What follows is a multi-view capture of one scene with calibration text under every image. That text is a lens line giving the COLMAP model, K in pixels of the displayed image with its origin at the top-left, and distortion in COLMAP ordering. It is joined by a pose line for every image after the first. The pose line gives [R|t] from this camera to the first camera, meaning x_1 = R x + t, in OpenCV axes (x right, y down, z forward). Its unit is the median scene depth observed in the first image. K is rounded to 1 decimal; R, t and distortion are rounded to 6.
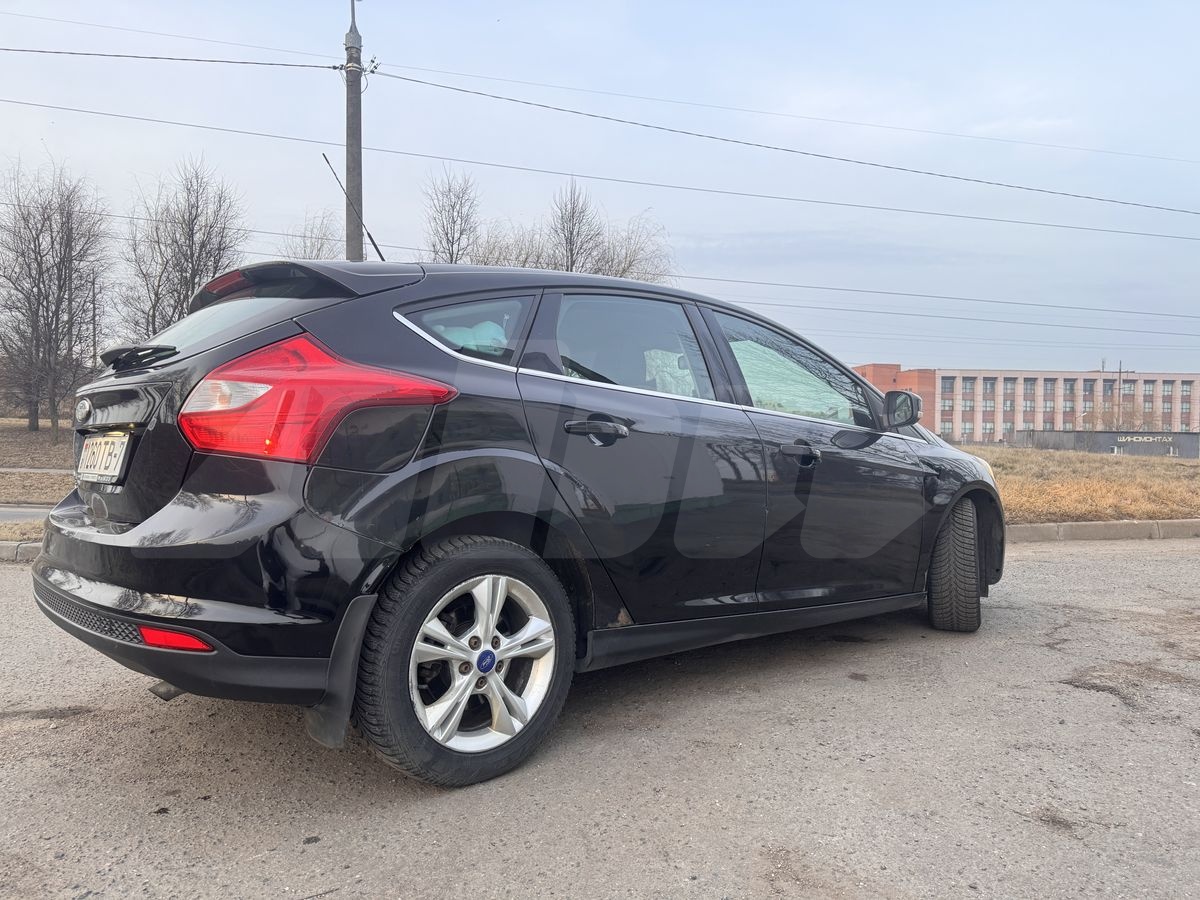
lens RADIAL K [[820.8, 0, 591.4], [0, 820.8, 453.3], [0, 0, 1]] dist [0.086745, -0.105347]
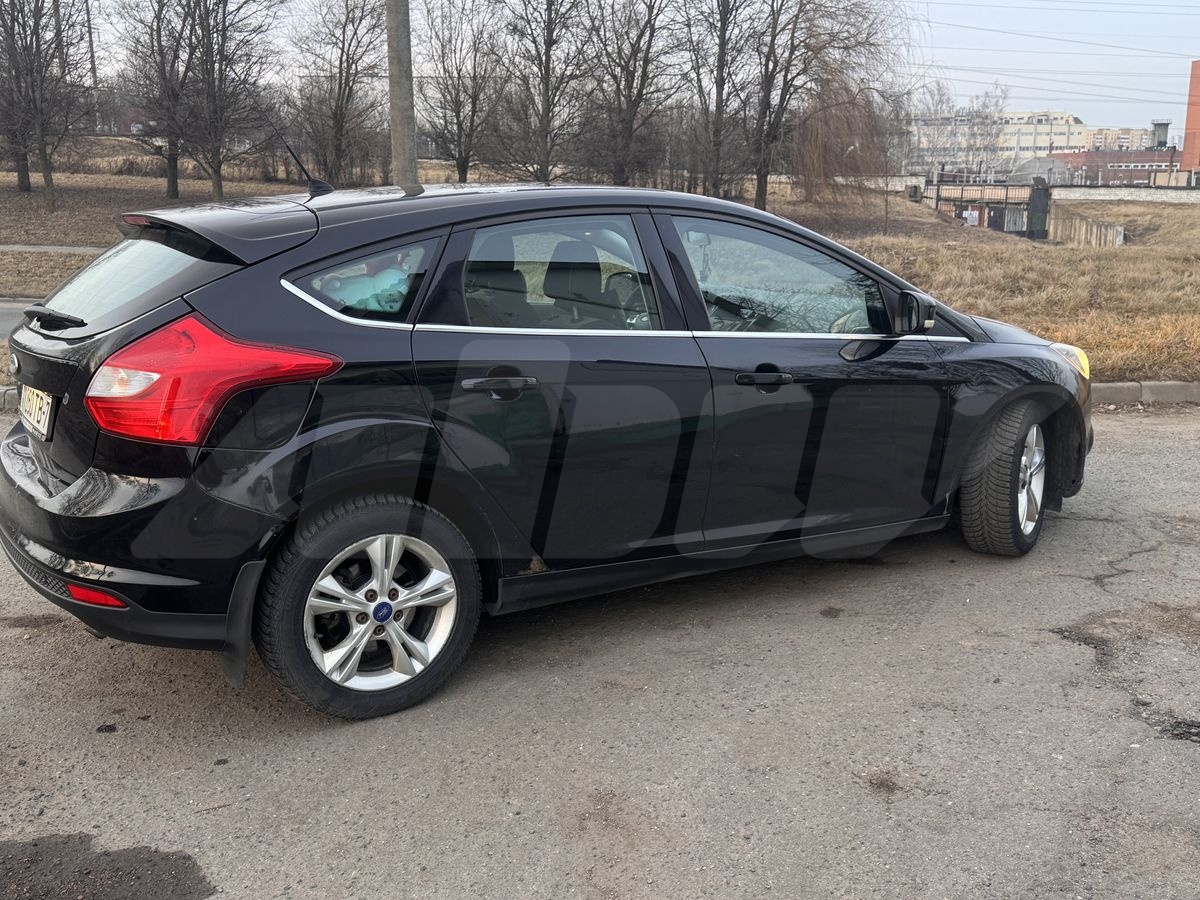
lens RADIAL K [[1145.2, 0, 600.0], [0, 1145.2, 450.0], [0, 0, 1]] dist [0.150815, -0.257099]
pose [[0.989455, 0.022451, -0.143090, 0.358951], [0.007530, 0.978605, 0.205612, -0.258440], [0.144644, -0.204521, 0.968116, -0.366363]]
